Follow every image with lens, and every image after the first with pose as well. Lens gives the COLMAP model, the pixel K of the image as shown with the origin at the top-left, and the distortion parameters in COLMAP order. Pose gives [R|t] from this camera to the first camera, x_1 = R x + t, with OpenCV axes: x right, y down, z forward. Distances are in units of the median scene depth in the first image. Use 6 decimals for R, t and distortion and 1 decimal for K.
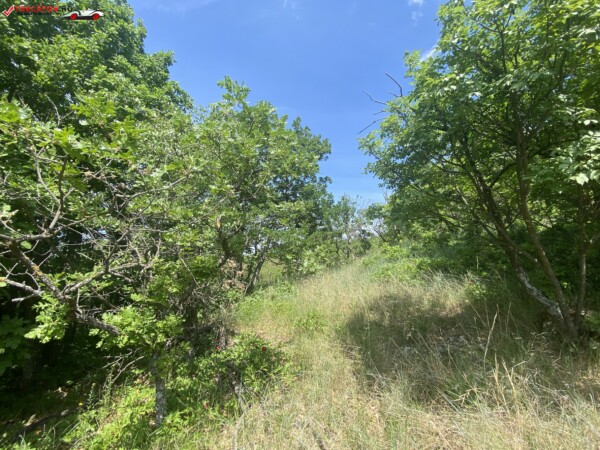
lens RADIAL K [[240.0, 0, 300.0], [0, 240.0, 225.0], [0, 0, 1]] dist [-0.000654, -0.011509]
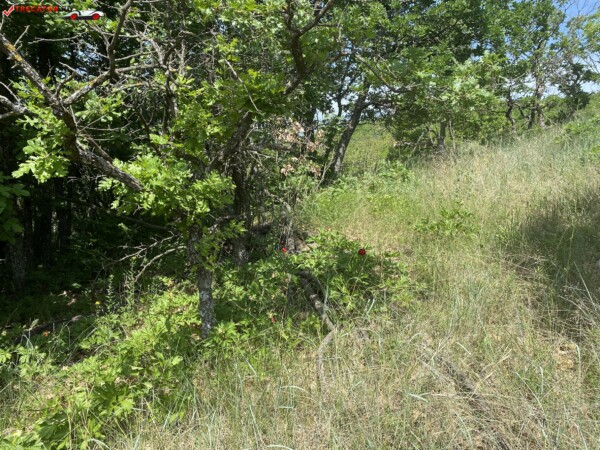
lens RADIAL K [[451.0, 0, 300.0], [0, 451.0, 225.0], [0, 0, 1]] dist [0.065354, -0.088463]
pose [[0.967478, 0.065948, -0.244206, -0.037439], [0.015376, 0.948300, 0.317002, 0.119871], [0.252486, -0.310447, 0.916446, -0.017091]]
